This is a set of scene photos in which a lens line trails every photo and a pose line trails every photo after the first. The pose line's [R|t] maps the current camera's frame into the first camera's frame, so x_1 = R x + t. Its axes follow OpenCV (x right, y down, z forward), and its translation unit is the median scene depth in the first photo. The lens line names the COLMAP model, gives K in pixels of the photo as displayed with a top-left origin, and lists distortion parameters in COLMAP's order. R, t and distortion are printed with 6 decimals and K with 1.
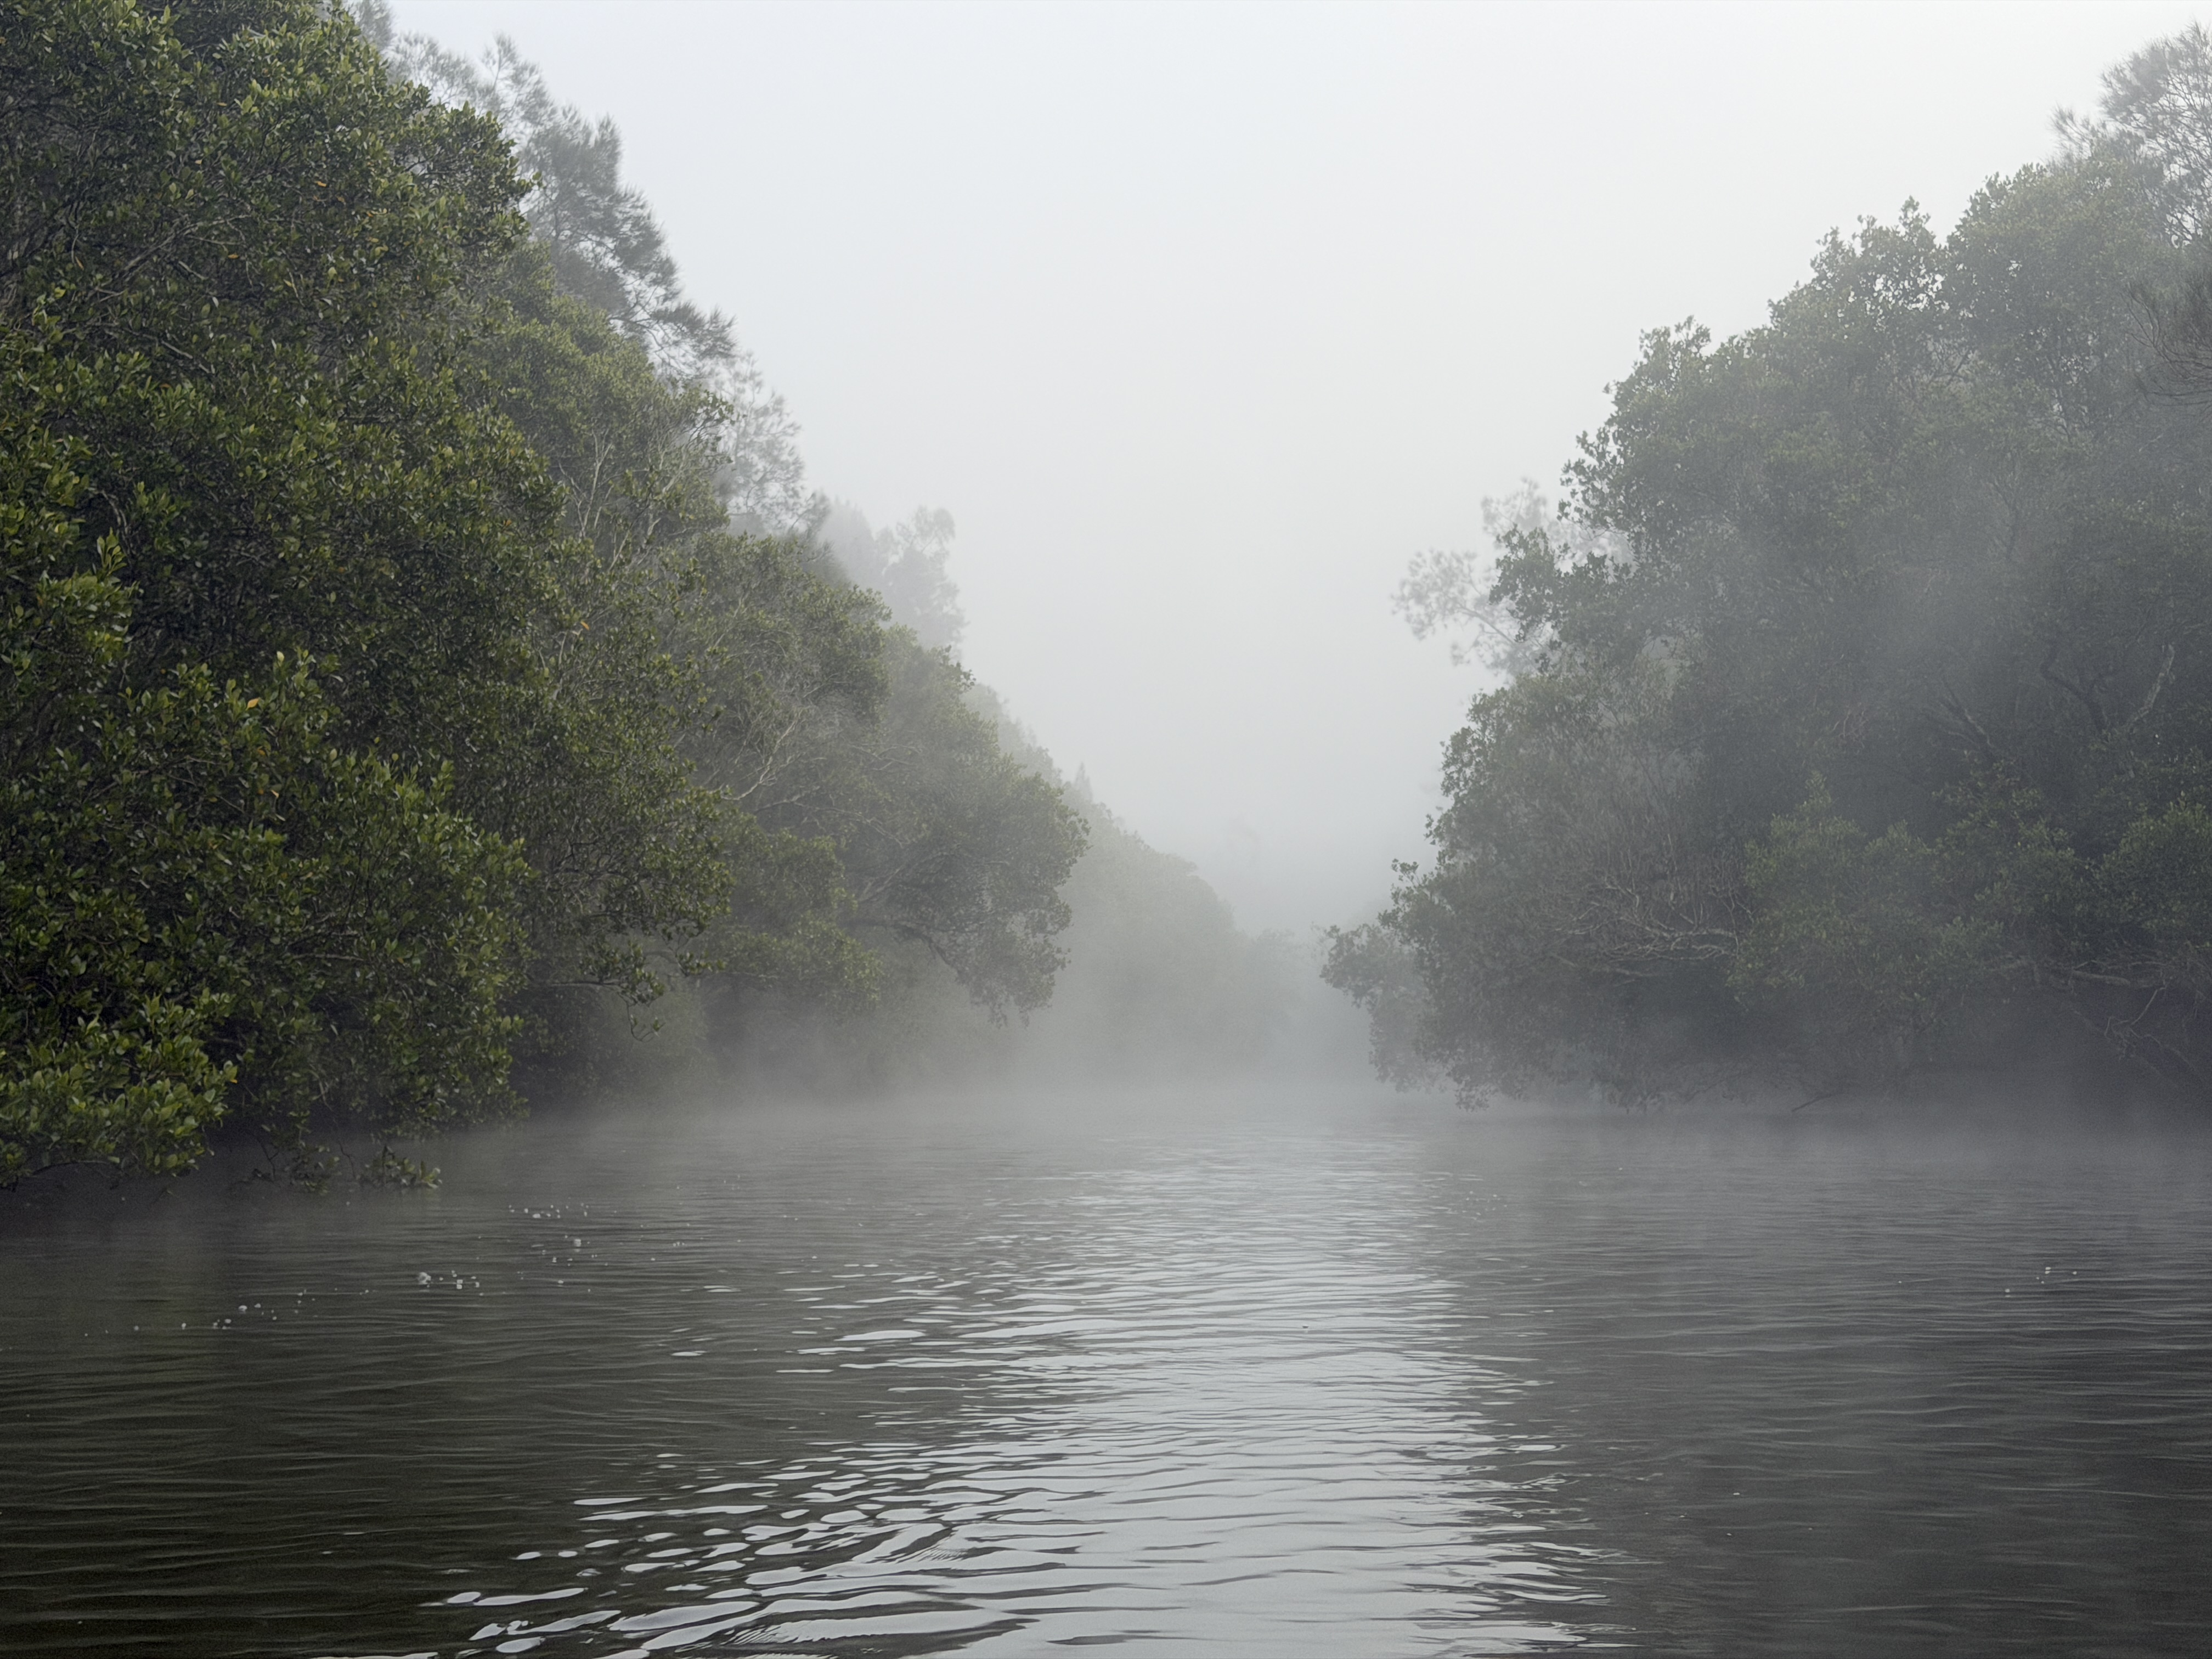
lens RADIAL K [[3148.8, 0, 1075.4], [0, 3148.8, 832.8], [0, 0, 1]] dist [0.226706, -0.373287]
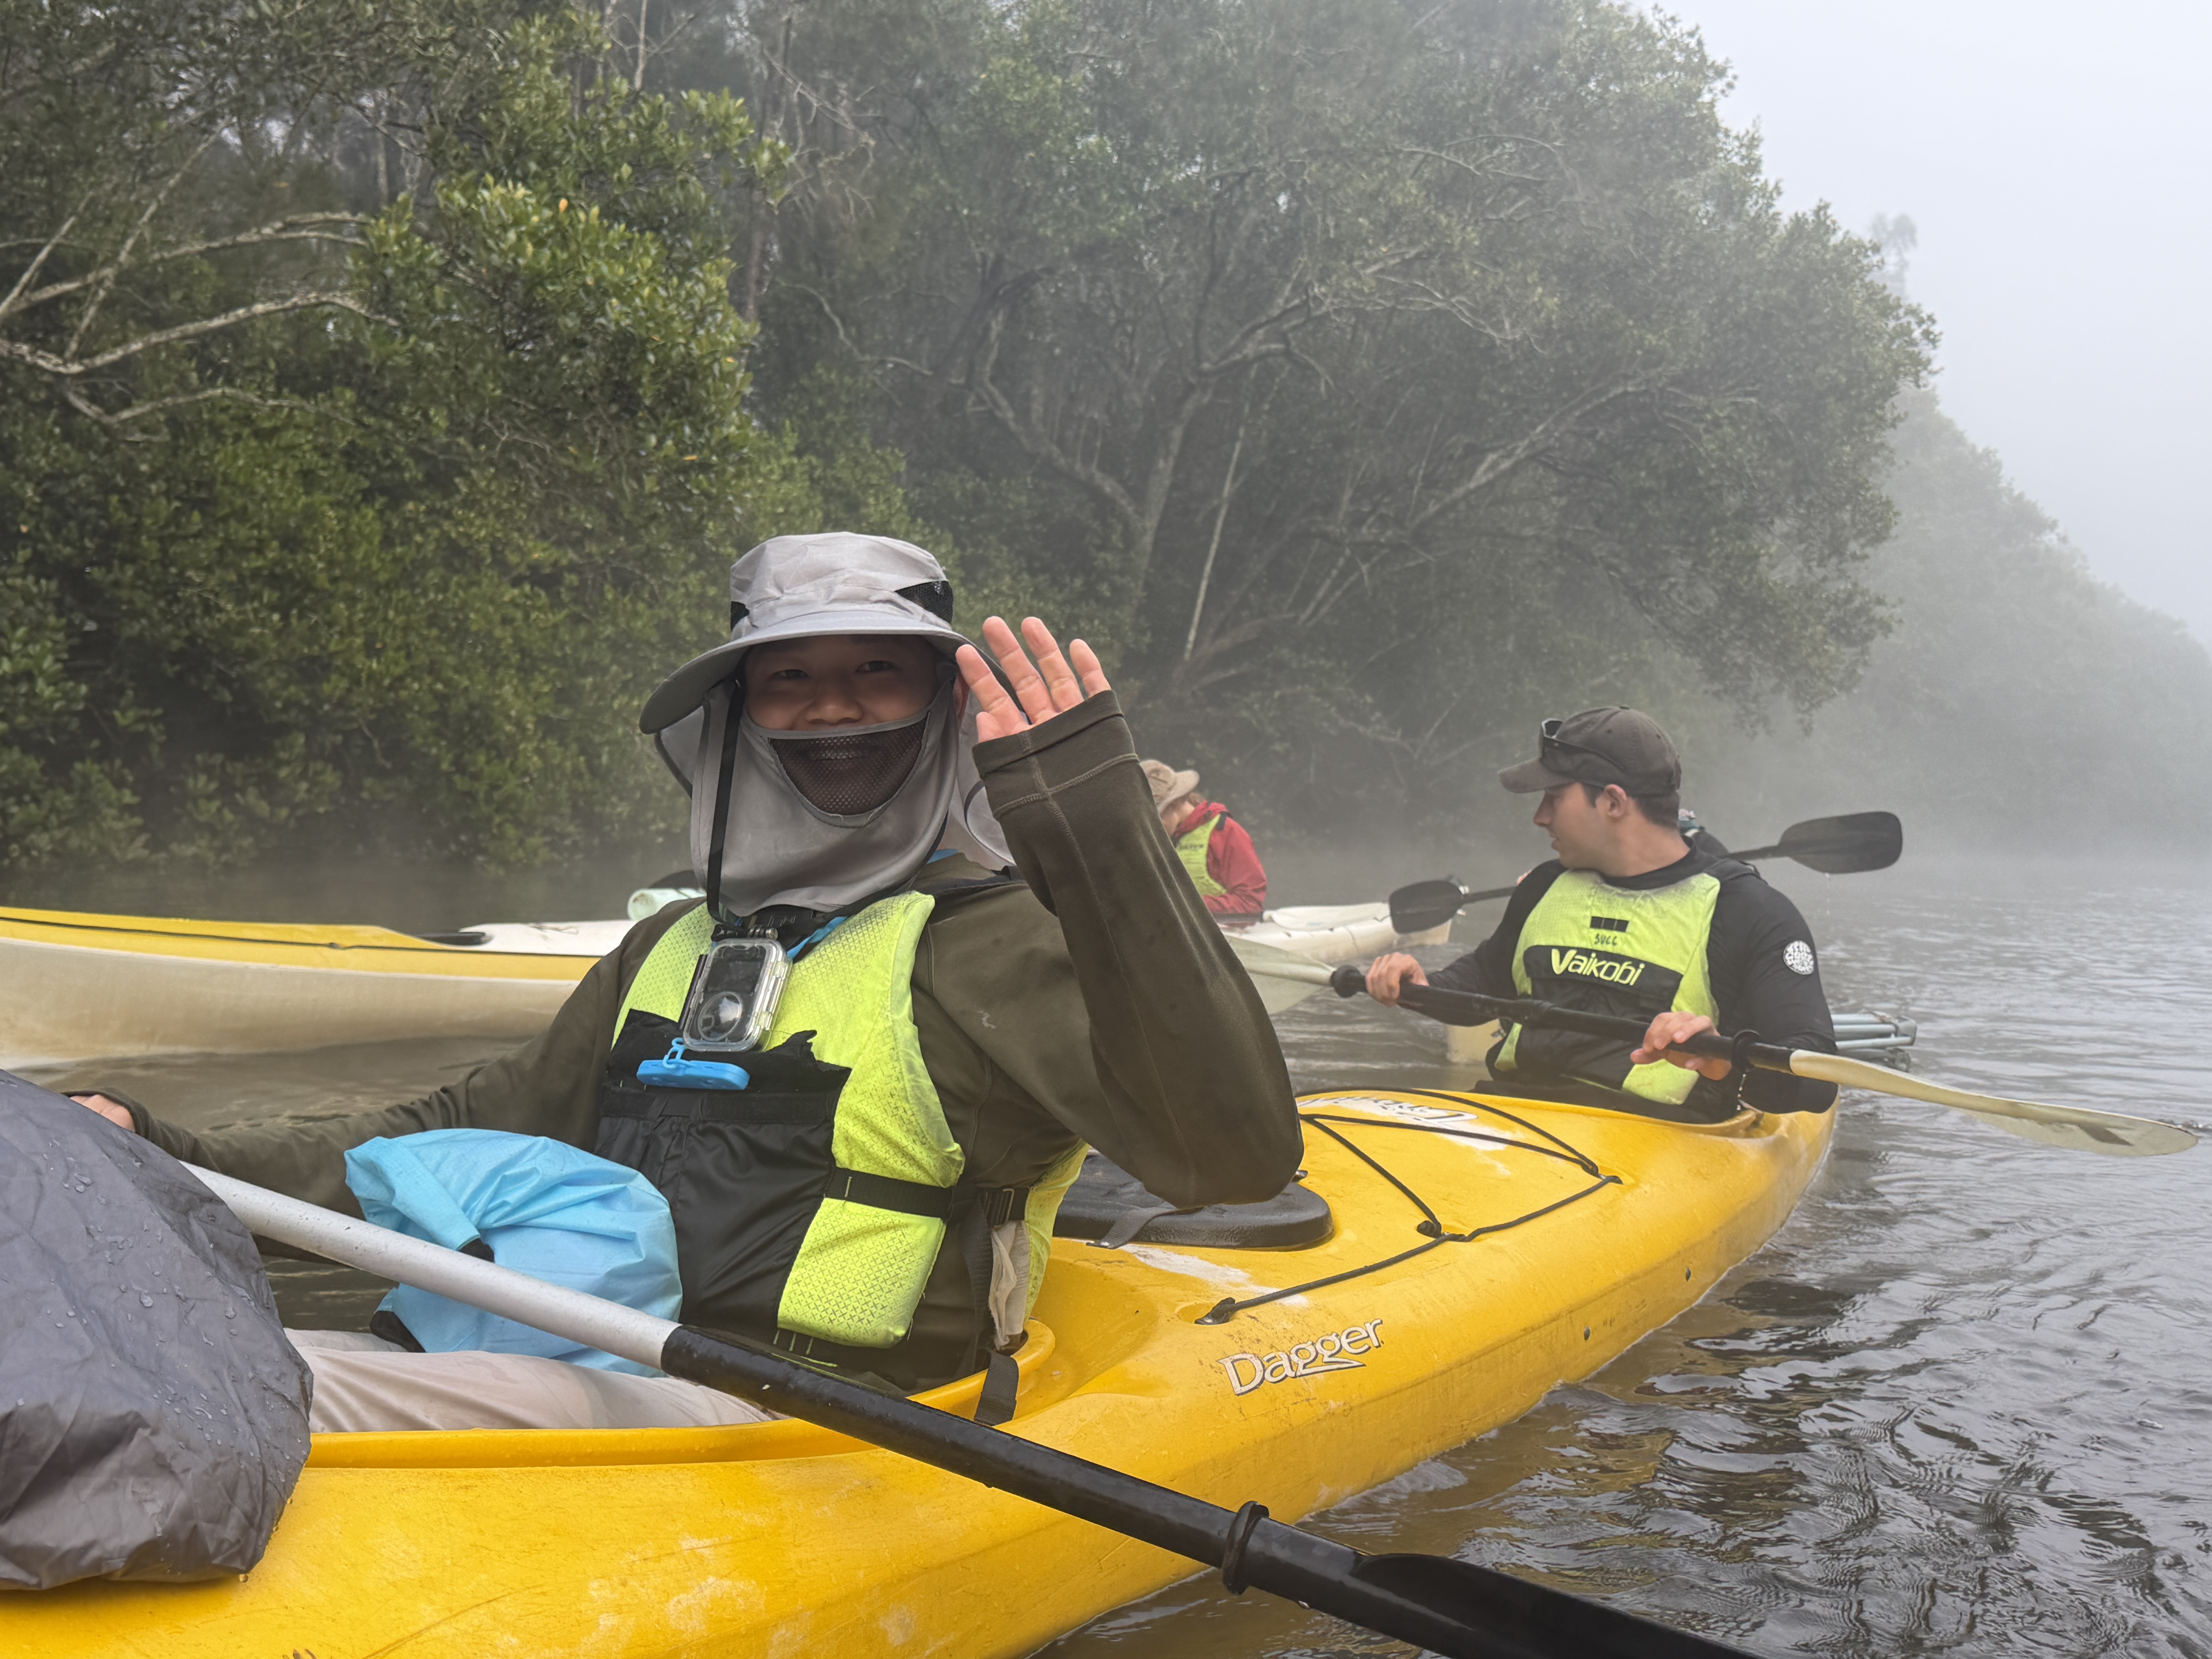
lens RADIAL K [[2210.9, 0, 1117.3], [0, 2210.9, 836.3], [0, 0, 1]] dist [0.207160, -0.472791]
pose [[0.919236, 0.054112, -0.389970, 0.033339], [-0.021776, 0.995982, 0.086871, 0.057345], [0.393103, -0.071363, 0.916721, 0.722592]]
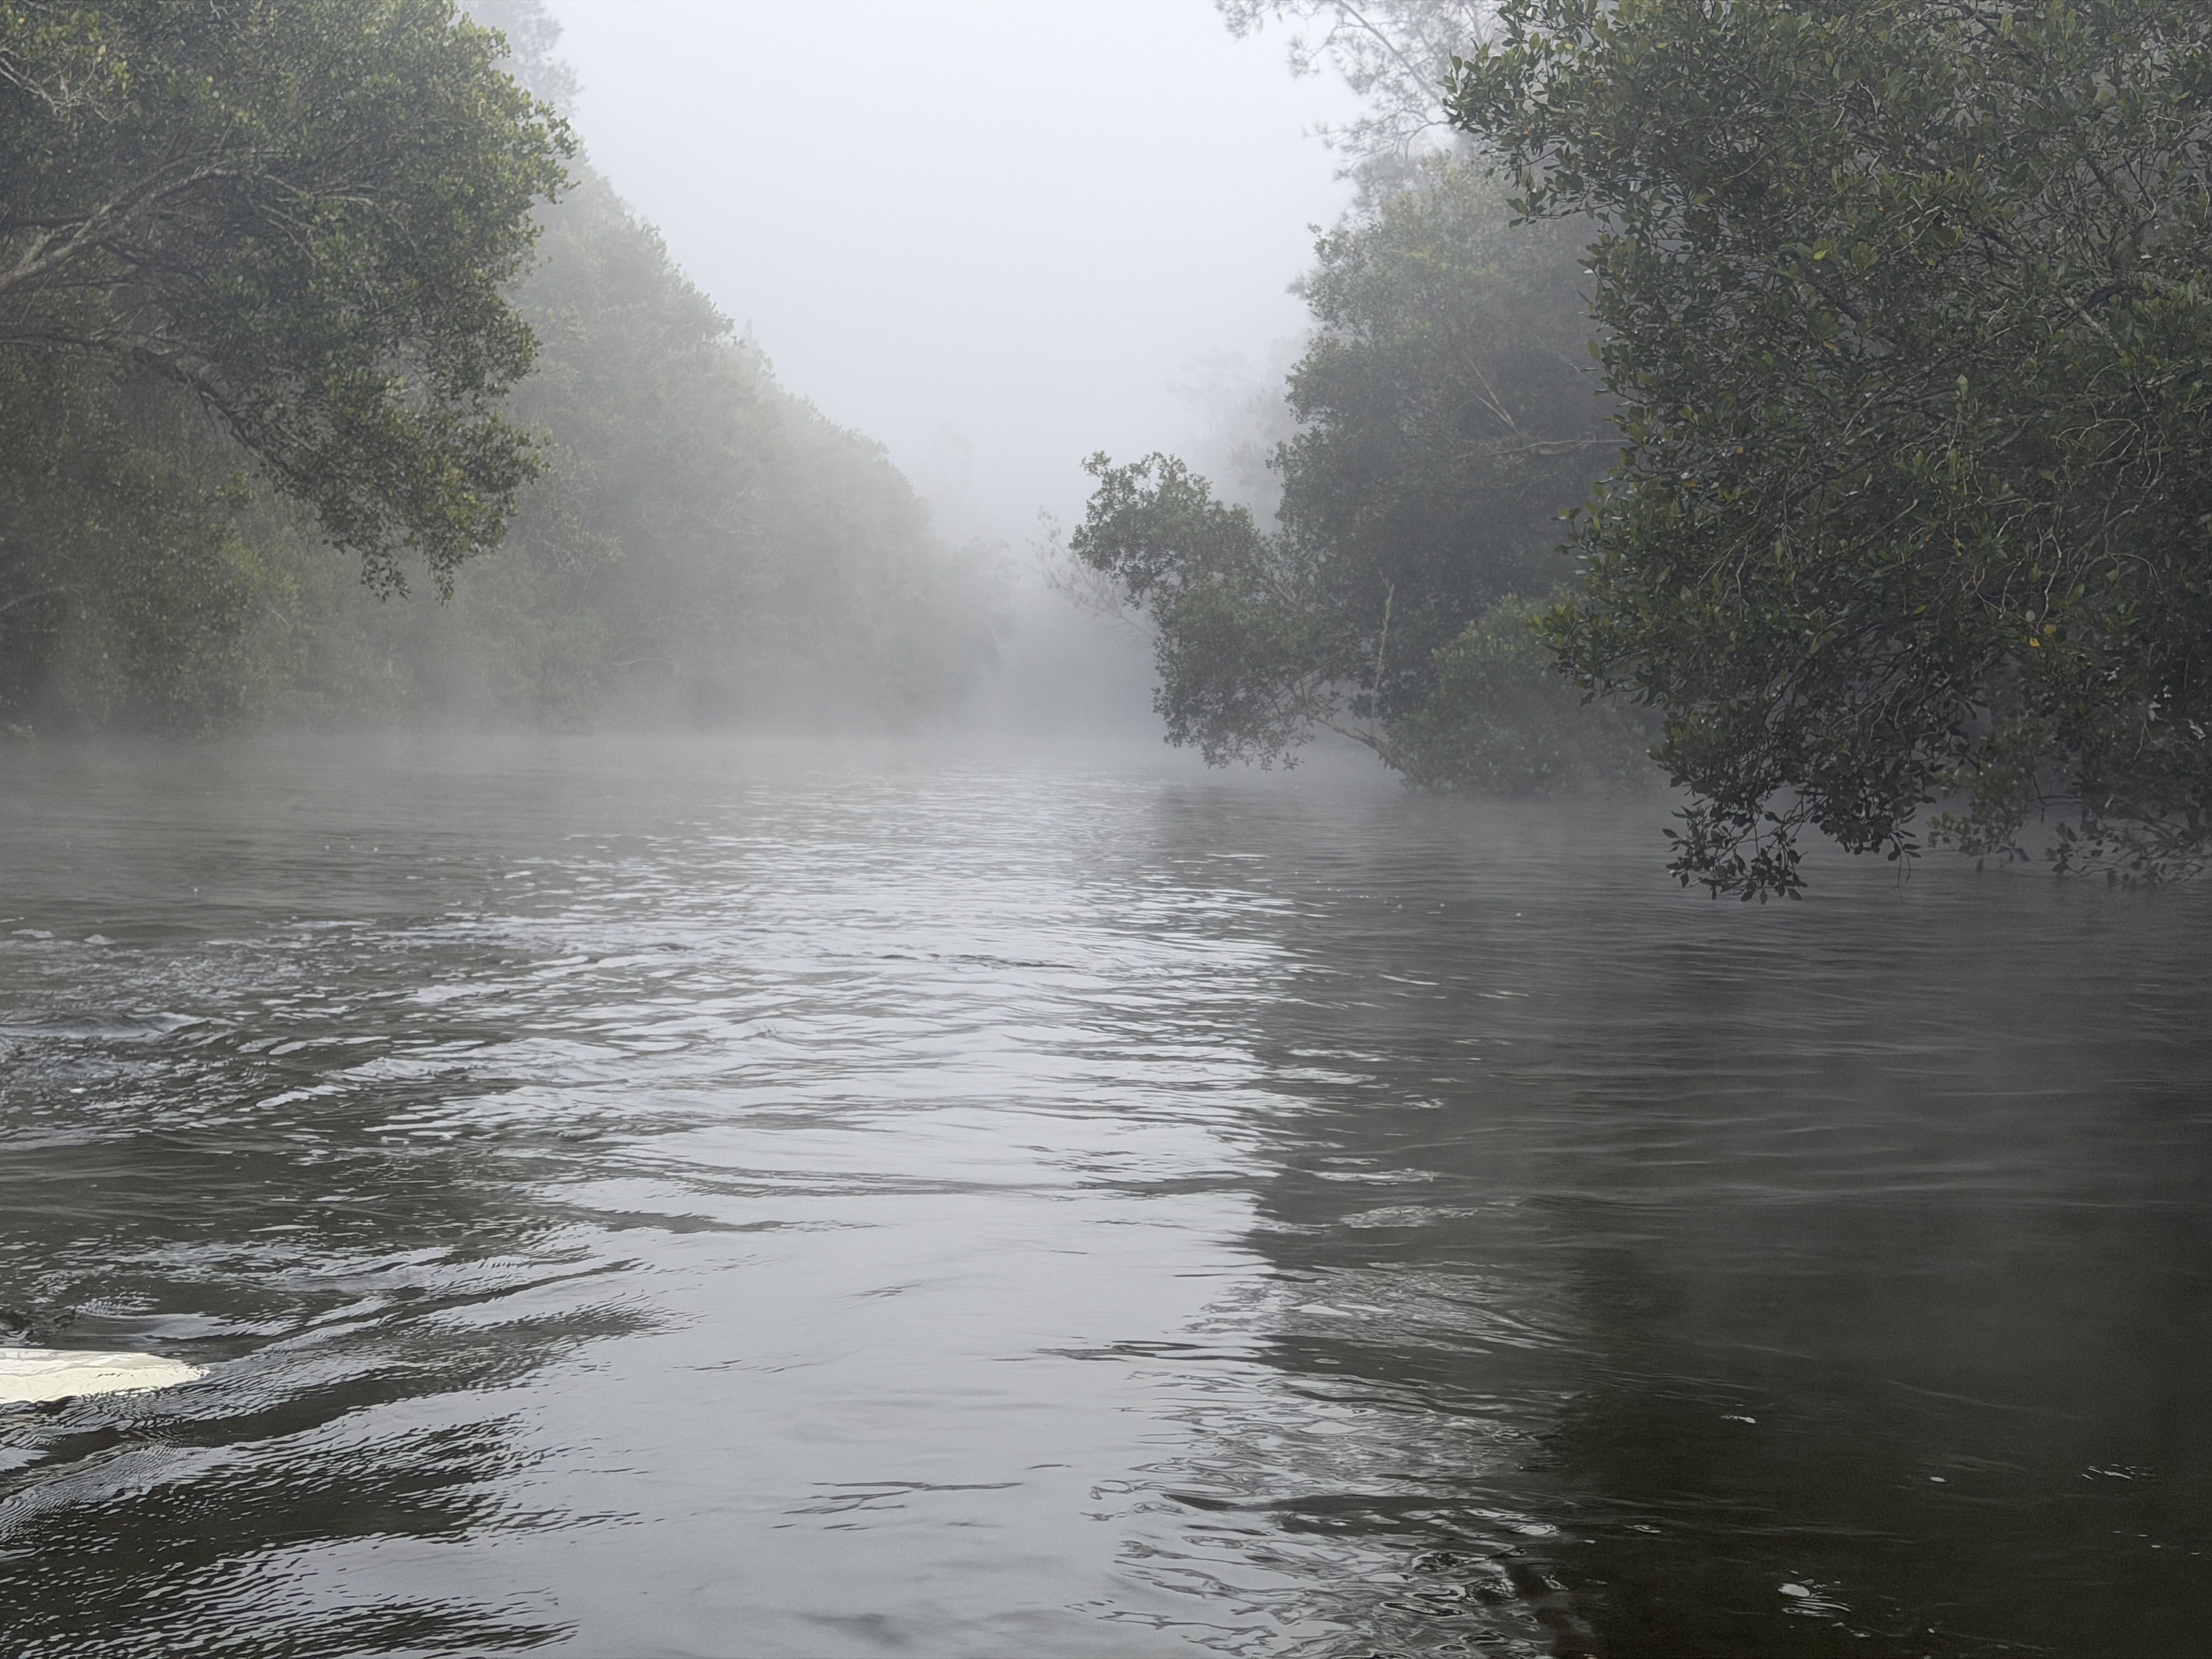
lens RADIAL K [[3148.8, 0, 1075.4], [0, 3148.8, 832.8], [0, 0, 1]] dist [0.226706, -0.373287]
pose [[0.995071, 0.032642, 0.093636, 0.041186], [-0.042664, 0.993331, 0.107113, 0.050293], [-0.089515, -0.110580, 0.989828, 0.638854]]
